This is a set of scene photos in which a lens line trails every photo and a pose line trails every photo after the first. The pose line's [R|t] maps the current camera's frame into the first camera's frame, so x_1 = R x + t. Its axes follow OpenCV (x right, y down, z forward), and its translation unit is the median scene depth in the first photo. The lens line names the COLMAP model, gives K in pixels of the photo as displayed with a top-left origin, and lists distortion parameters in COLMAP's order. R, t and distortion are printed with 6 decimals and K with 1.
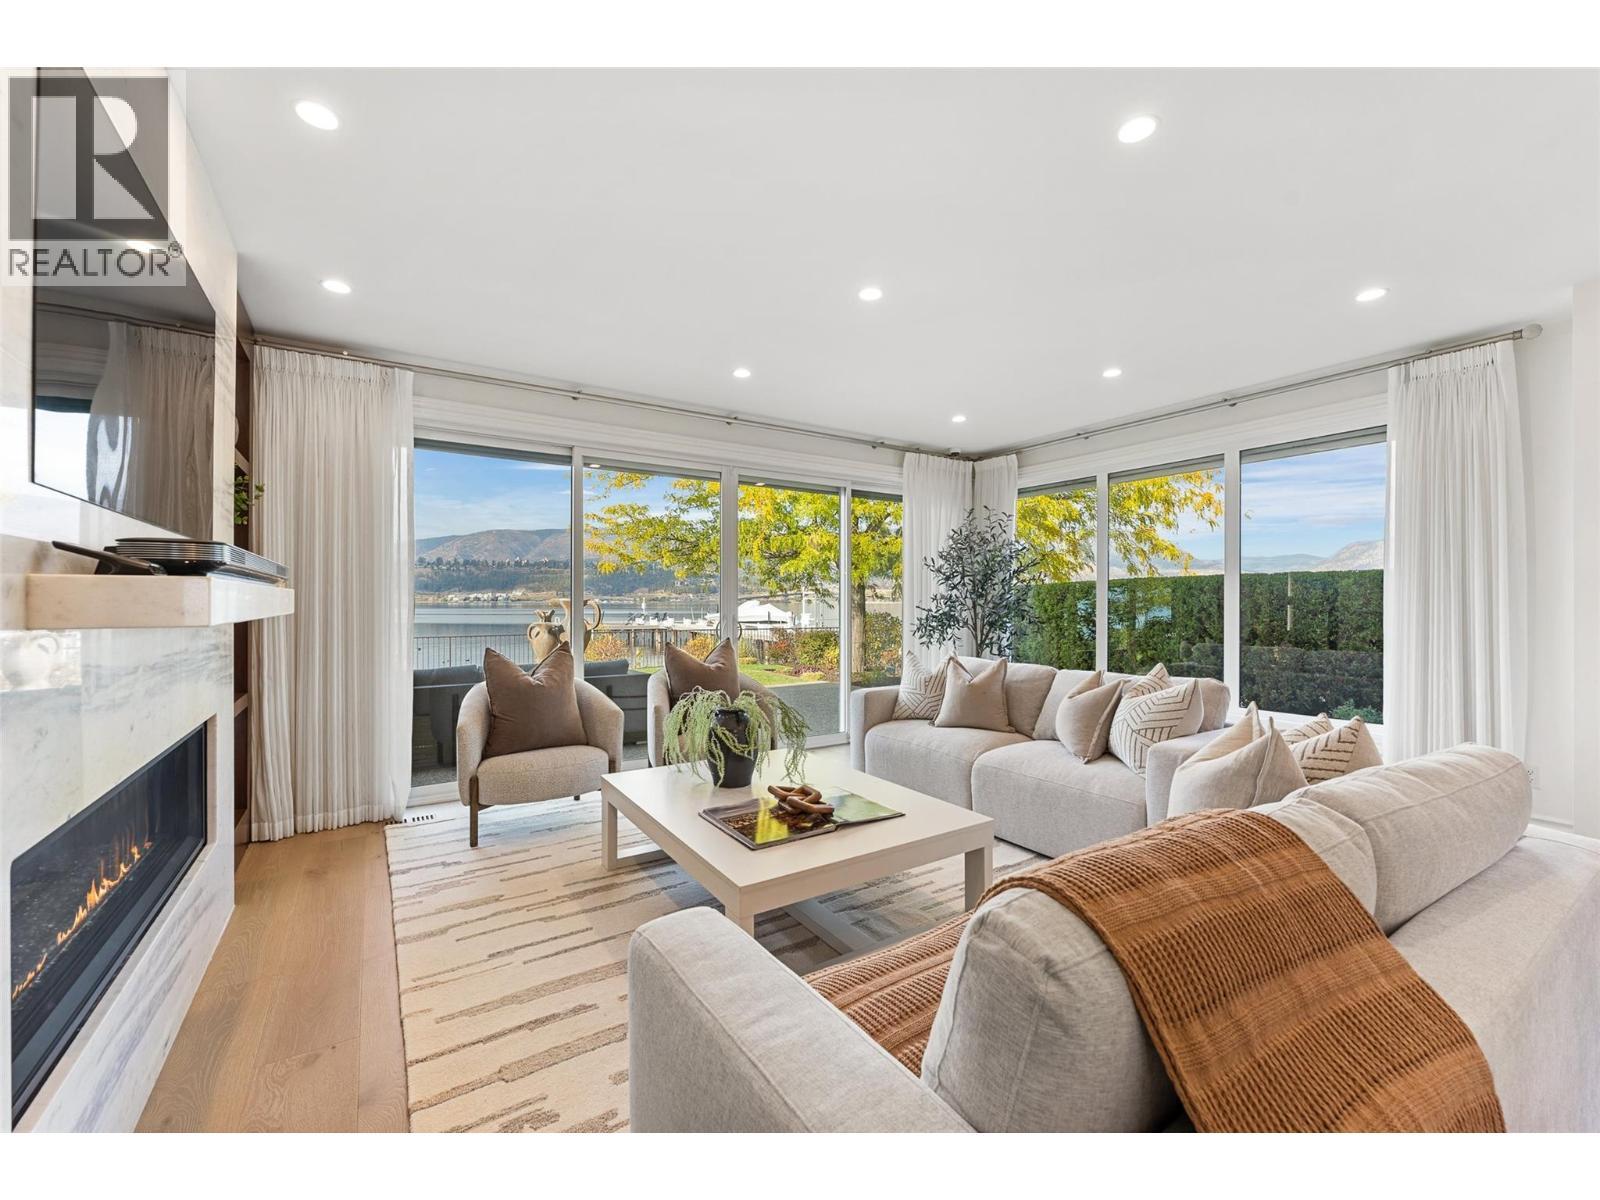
lens RADIAL K [[658.3, 0, 793.8], [0, 658.3, 597.6], [0, 0, 1]] dist [-0.009998, -0.000139]
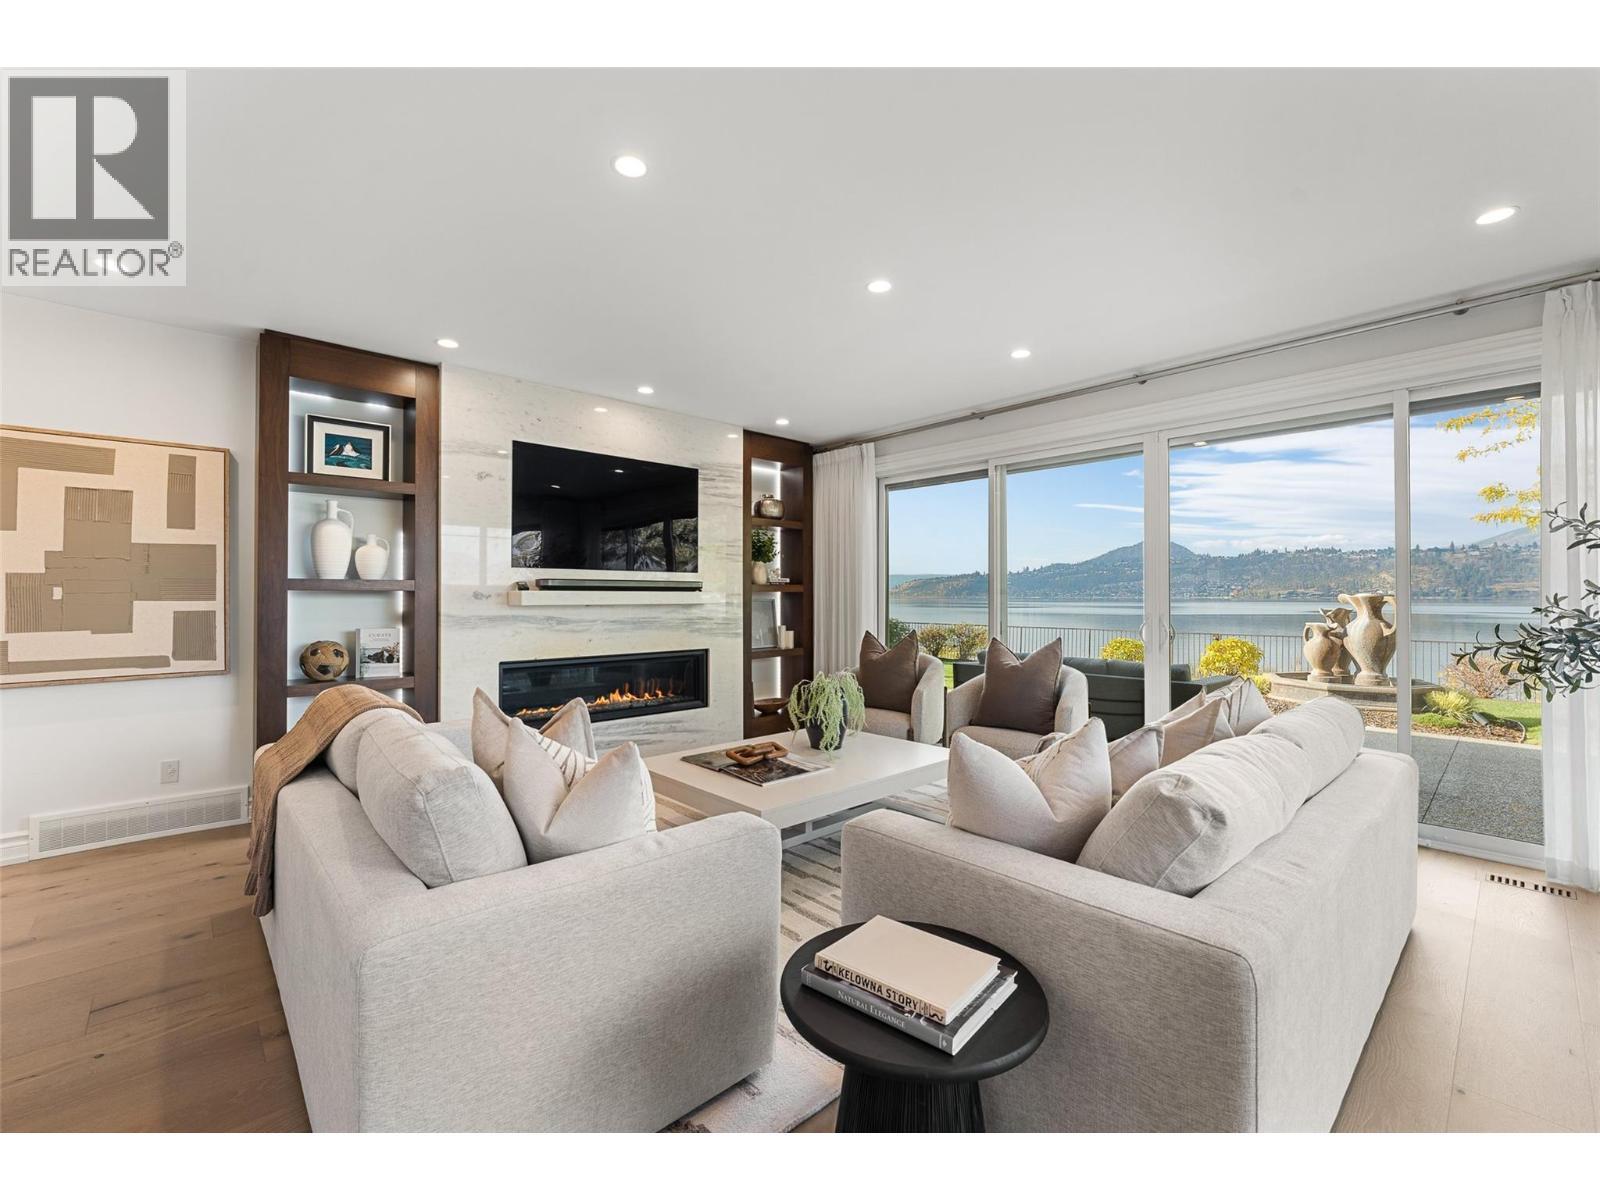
lens RADIAL K [[669.3, 0, 793.6], [0, 669.3, 590.3], [0, 0, 1]] dist [-0.002551, -0.000272]
pose [[0.167258, -0.011177, -0.985850, 0.786450], [0.005647, 0.999930, -0.010379, 0.002680], [0.985897, -0.003831, 0.167309, 0.514690]]
